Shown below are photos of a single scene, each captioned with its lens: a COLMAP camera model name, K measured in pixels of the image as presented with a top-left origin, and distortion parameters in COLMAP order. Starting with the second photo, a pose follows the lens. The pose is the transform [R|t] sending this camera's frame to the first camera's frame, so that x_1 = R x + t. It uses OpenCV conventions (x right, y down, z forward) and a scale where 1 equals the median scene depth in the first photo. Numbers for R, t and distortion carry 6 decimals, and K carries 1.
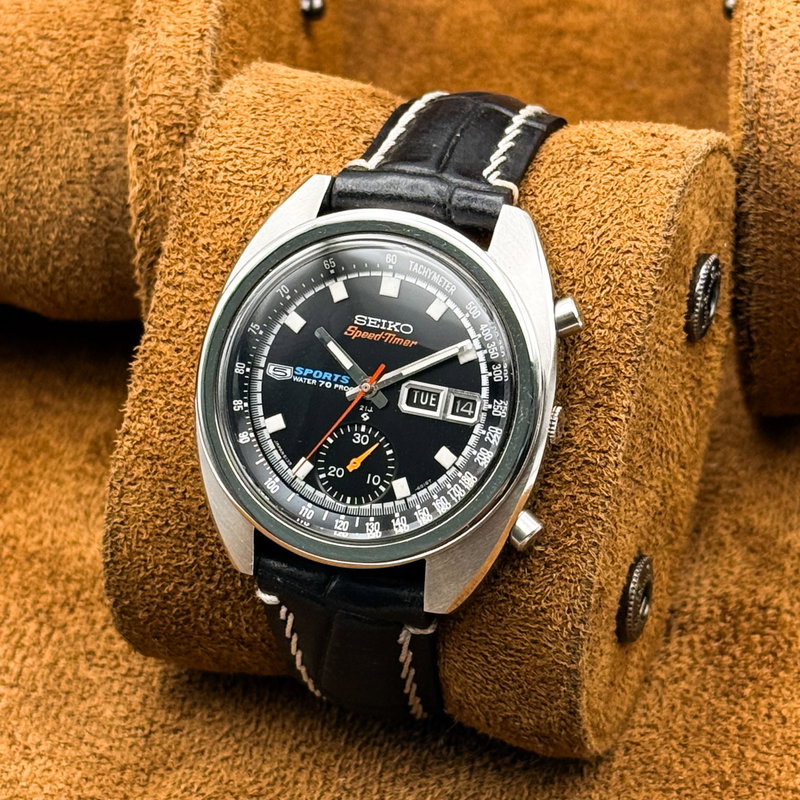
lens RADIAL K [[2754.9, 0, 400.0], [0, 2754.9, 400.0], [0, 0, 1]] dist [0.053636, -3.203231]
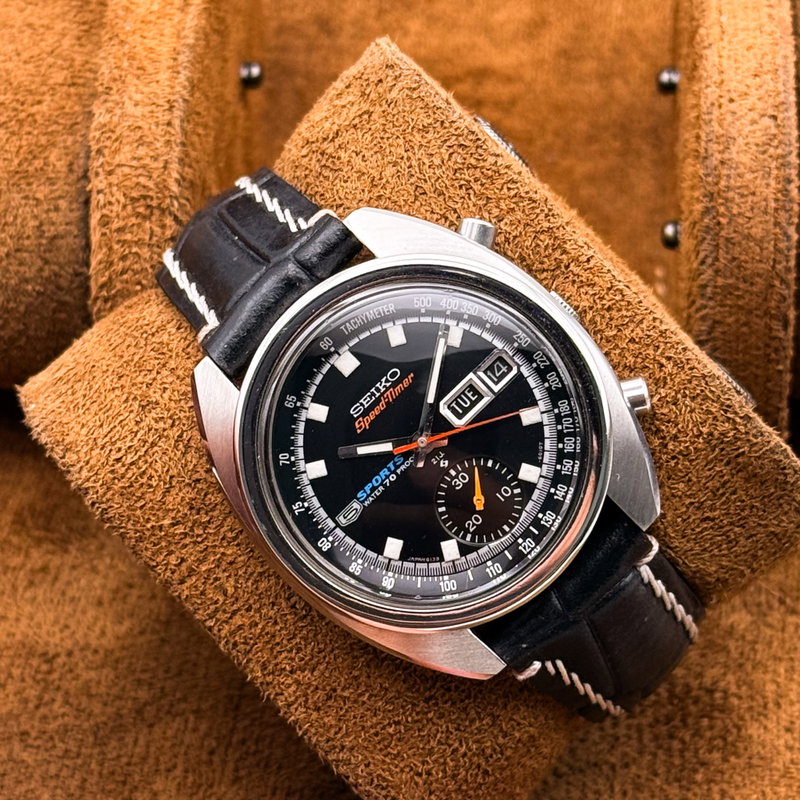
lens RADIAL K [[2754.9, 0, 400.0], [0, 2754.9, 400.0], [0, 0, 1]] dist [0.053636, -3.203231]
pose [[0.556928, -0.789602, 0.257603, -0.247099], [0.814533, 0.579883, 0.016463, -0.034469], [-0.162379, 0.200658, 0.966111, 0.081594]]
